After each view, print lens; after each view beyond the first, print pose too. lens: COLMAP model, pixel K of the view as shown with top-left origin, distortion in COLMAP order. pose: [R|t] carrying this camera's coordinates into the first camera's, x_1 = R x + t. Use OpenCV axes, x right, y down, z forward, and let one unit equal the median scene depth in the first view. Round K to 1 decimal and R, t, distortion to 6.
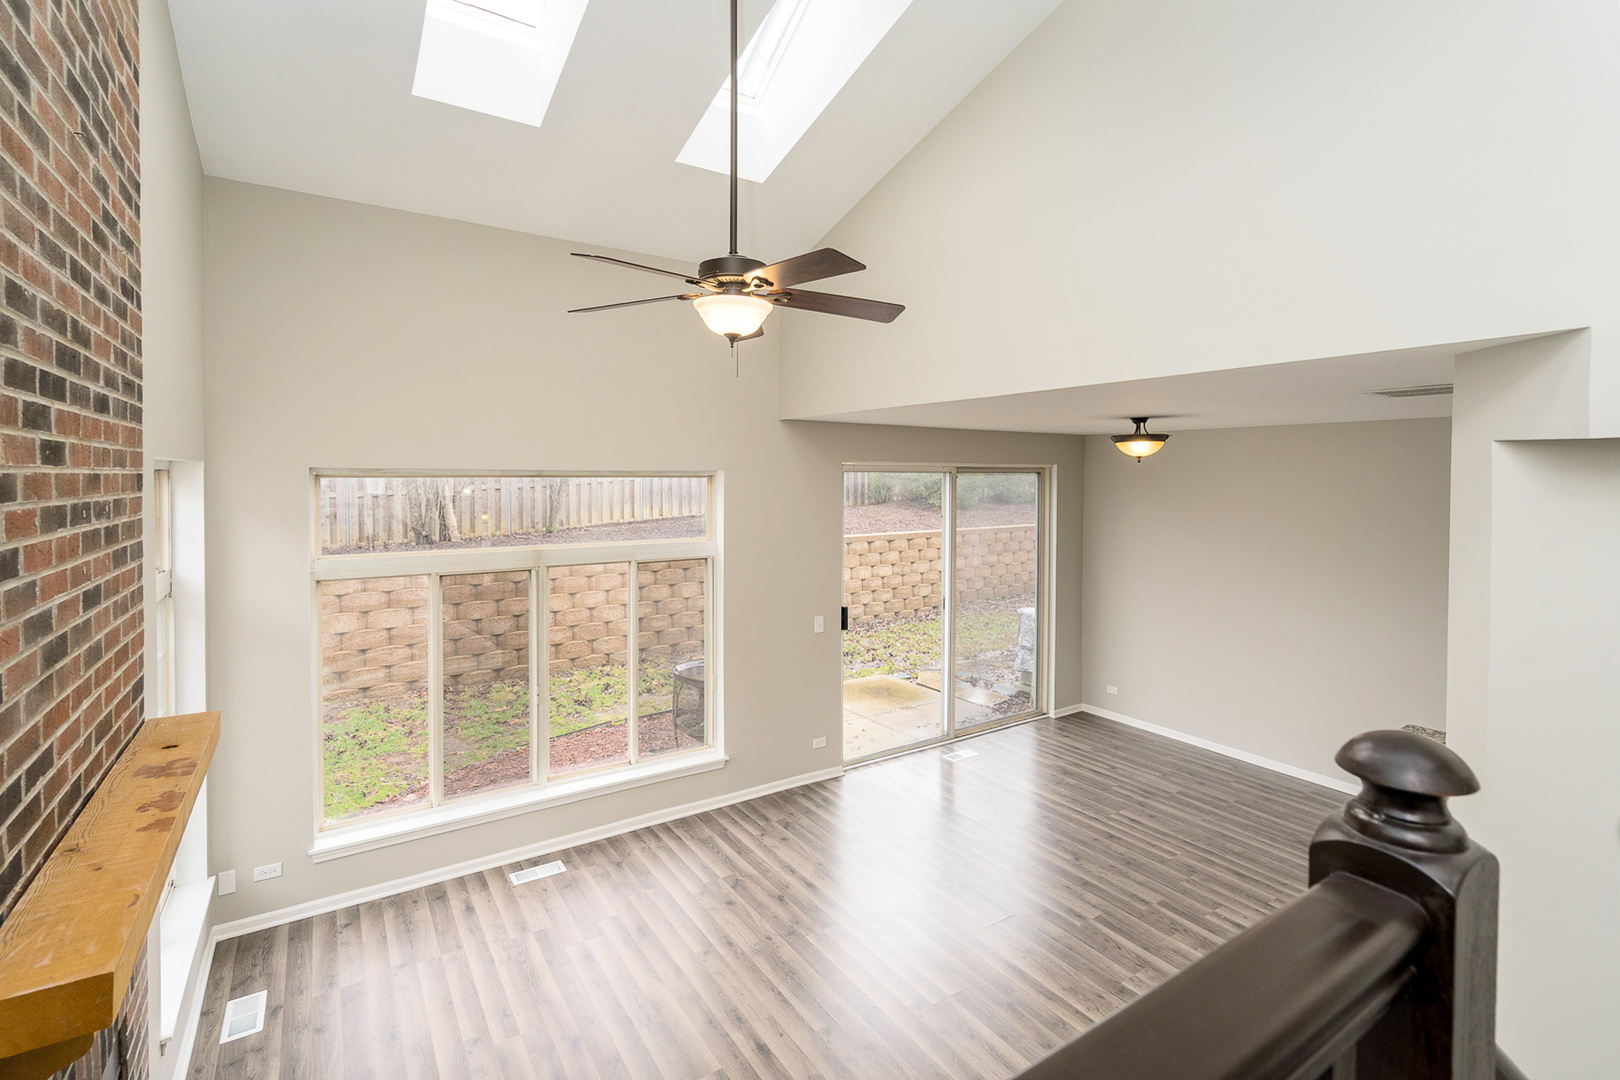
lens RADIAL K [[736.7, 0, 810.2], [0, 736.7, 488.0], [0, 0, 1]] dist [0.000066, -0.000050]
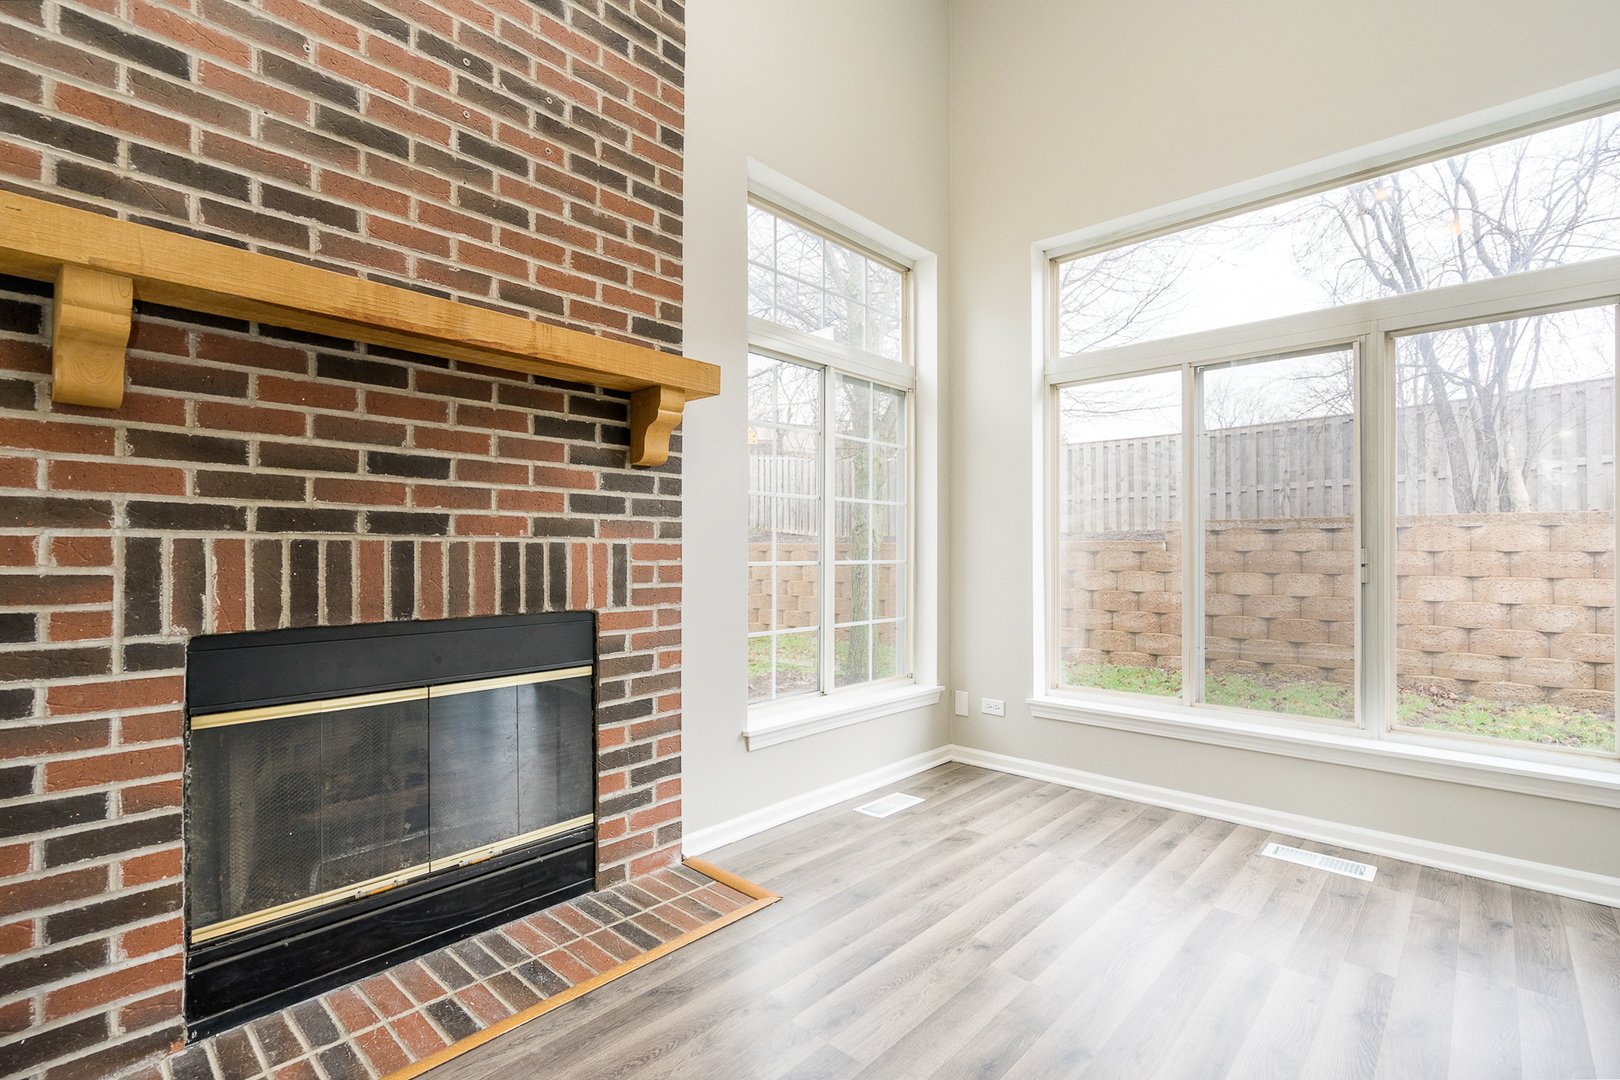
lens RADIAL K [[743.2, 0, 810.0], [0, 743.2, 540.0], [0, 0, 1]] dist [-0.000688, 0.000342]
pose [[0.238264, -0.019275, -0.971009, 0.085148], [-0.015190, 0.999607, -0.023570, 0.317321], [0.971082, 0.020366, 0.237877, 0.522523]]
